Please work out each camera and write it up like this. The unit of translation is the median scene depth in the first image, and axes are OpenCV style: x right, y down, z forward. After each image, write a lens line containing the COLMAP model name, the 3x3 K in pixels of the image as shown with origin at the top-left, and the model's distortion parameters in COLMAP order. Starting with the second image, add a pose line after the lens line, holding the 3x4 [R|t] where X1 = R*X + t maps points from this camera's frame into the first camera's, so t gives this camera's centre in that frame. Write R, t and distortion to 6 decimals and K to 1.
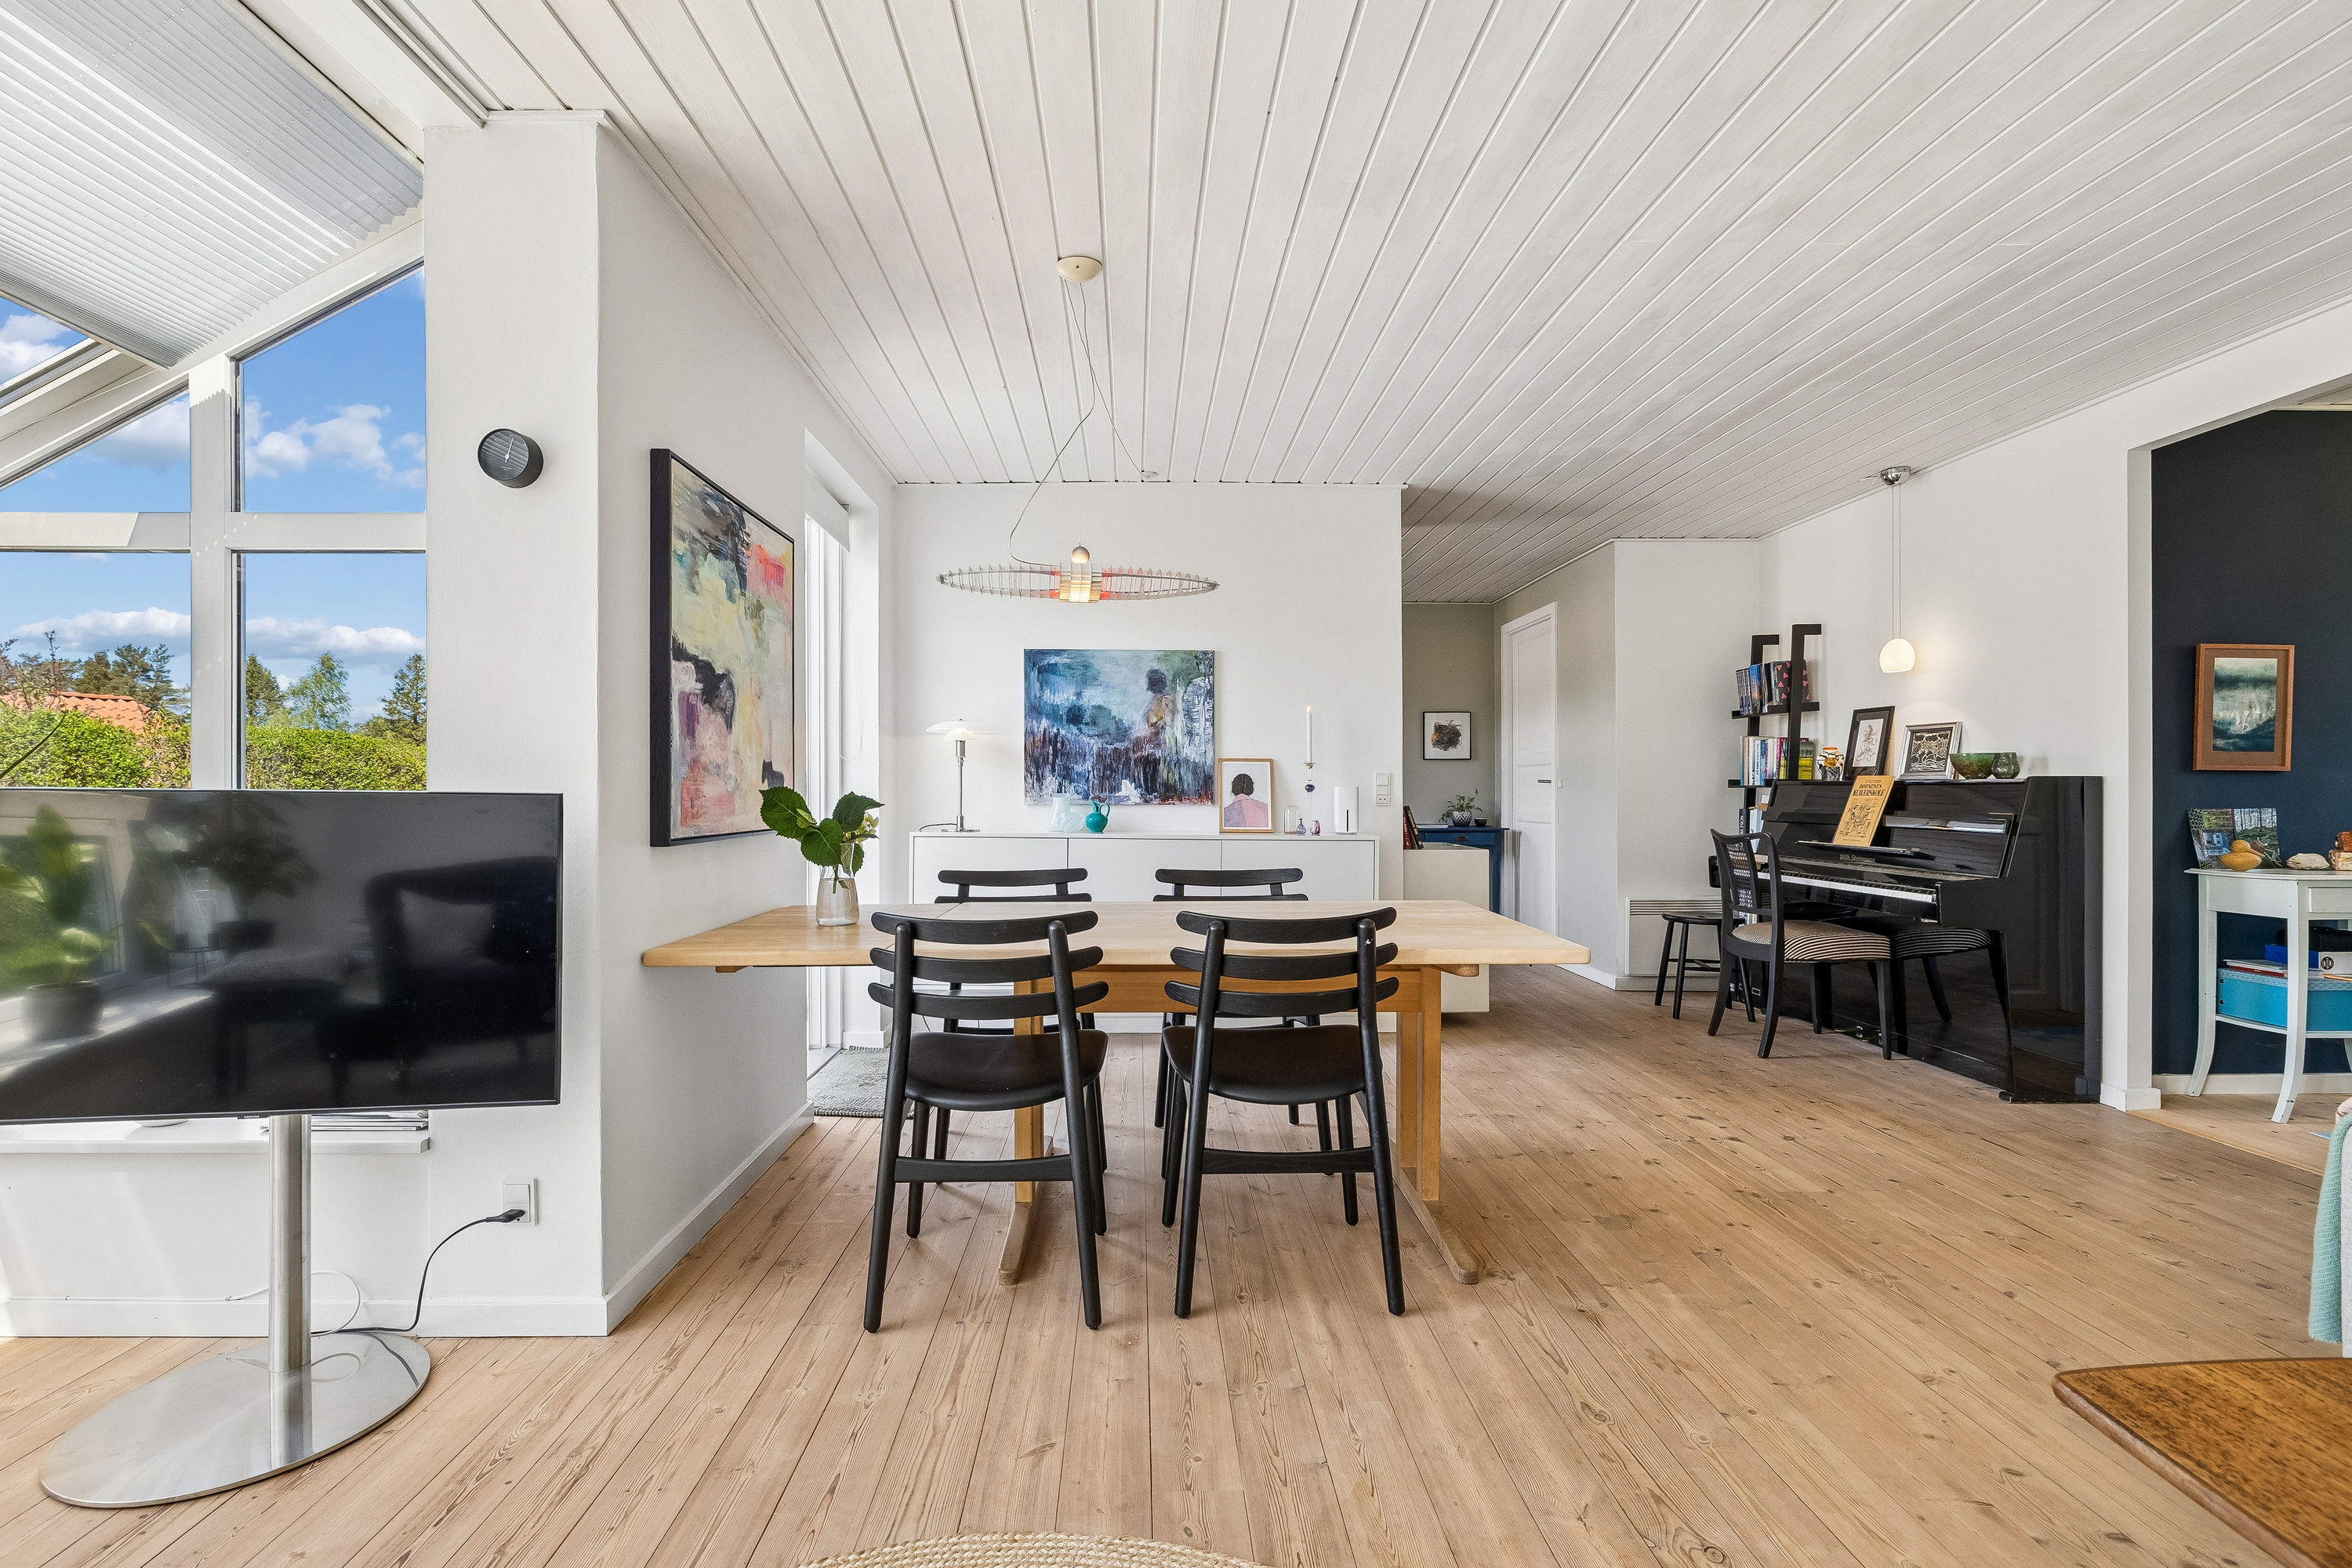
lens RADIAL K [[1103.1, 0, 1169.4], [0, 1103.1, 792.9], [0, 0, 1]] dist [-0.008498, 0.001463]
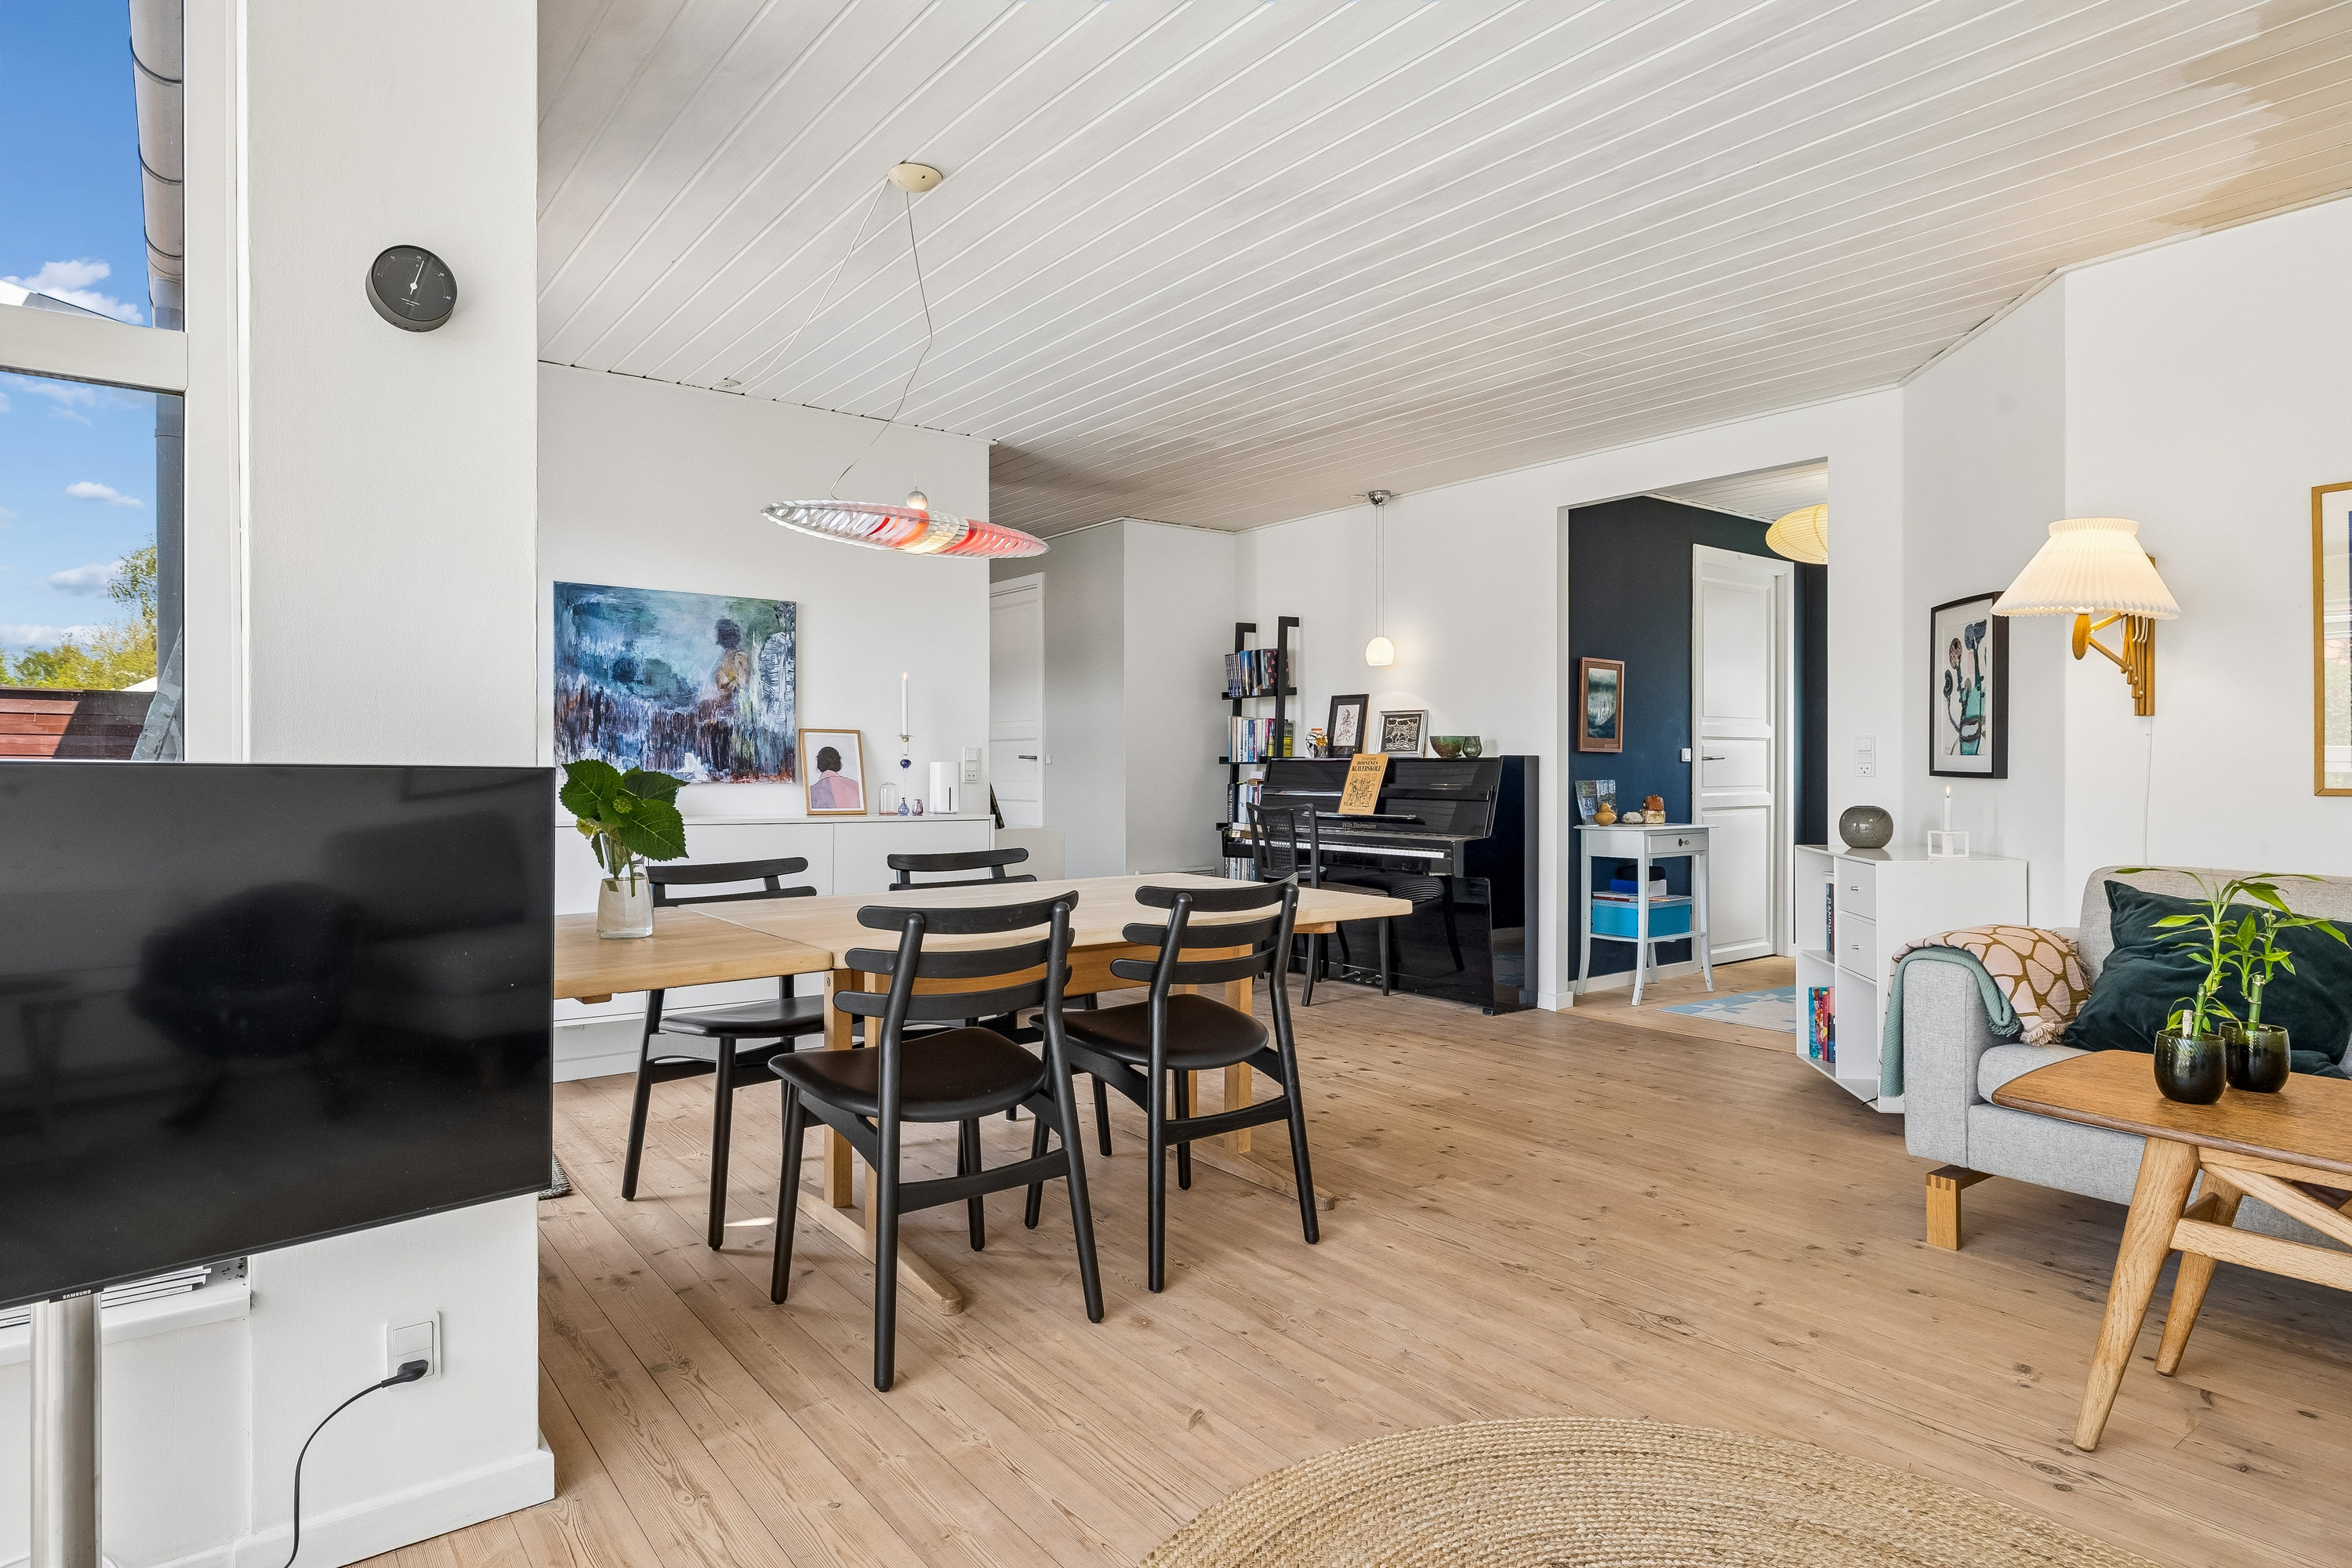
lens RADIAL K [[1290.0, 0, 1182.5], [0, 1290.0, 767.8], [0, 0, 1]] dist [-0.000977, 0.000927]
pose [[0.802808, 0.000158, 0.596238, -0.388051], [0.001713, 0.999995, -0.002572, 0.002739], [-0.596235, 0.003087, 0.802804, 0.027730]]
